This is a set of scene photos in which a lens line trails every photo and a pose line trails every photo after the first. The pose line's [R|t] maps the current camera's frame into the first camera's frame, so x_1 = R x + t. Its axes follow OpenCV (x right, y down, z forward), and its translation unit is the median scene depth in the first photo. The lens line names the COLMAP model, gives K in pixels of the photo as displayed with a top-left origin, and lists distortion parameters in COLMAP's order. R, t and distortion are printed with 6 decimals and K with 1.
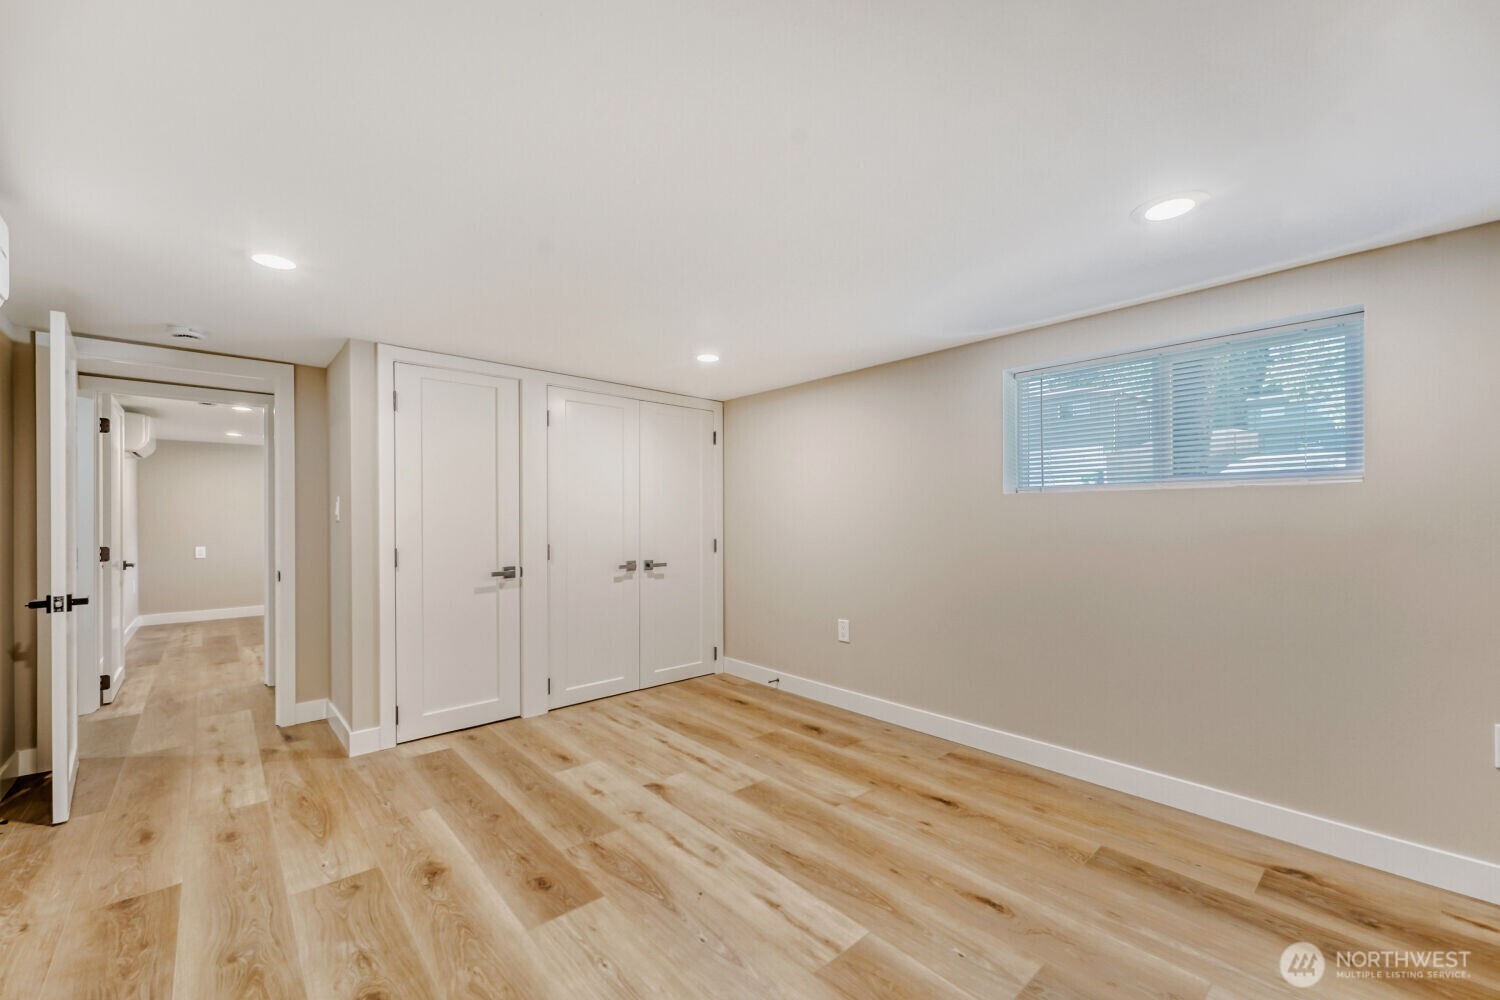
lens RADIAL K [[606.7, 0, 734.9], [0, 606.7, 515.2], [0, 0, 1]] dist [0.000366, 0.000031]
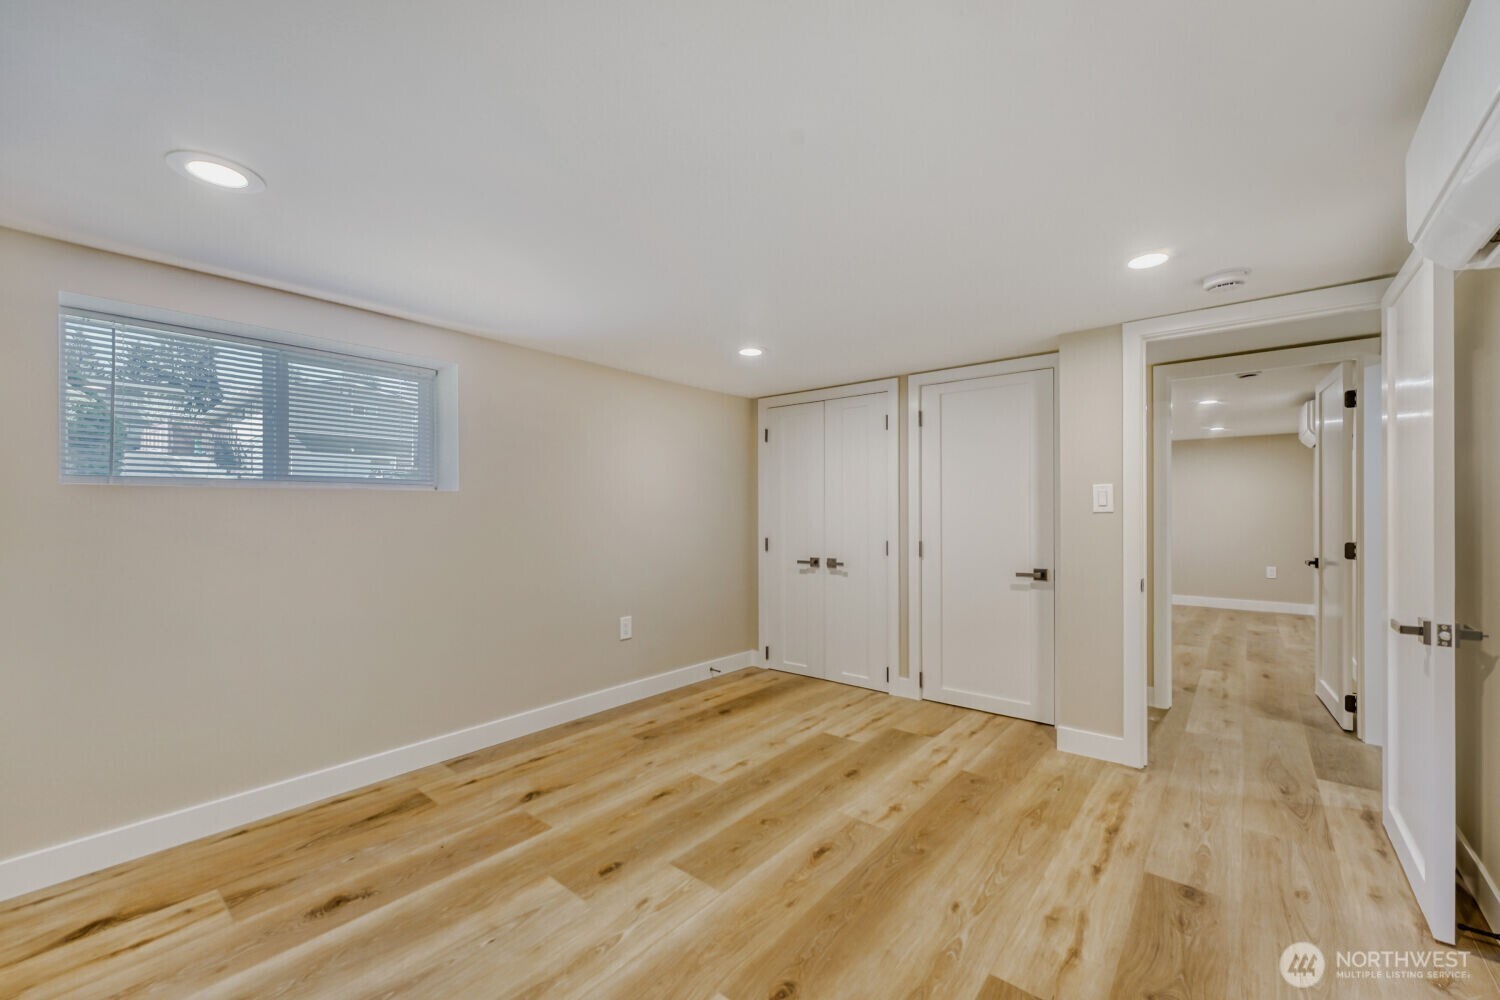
lens RADIAL K [[606.7, 0, 727.5], [0, 606.7, 518.5], [0, 0, 1]] dist [0.000366, 0.000031]
pose [[-0.149481, 0.001049, 0.988764, -1.611803], [-0.003902, 0.999991, -0.001651, 0.010140], [-0.988757, -0.004105, -0.149475, 1.834931]]
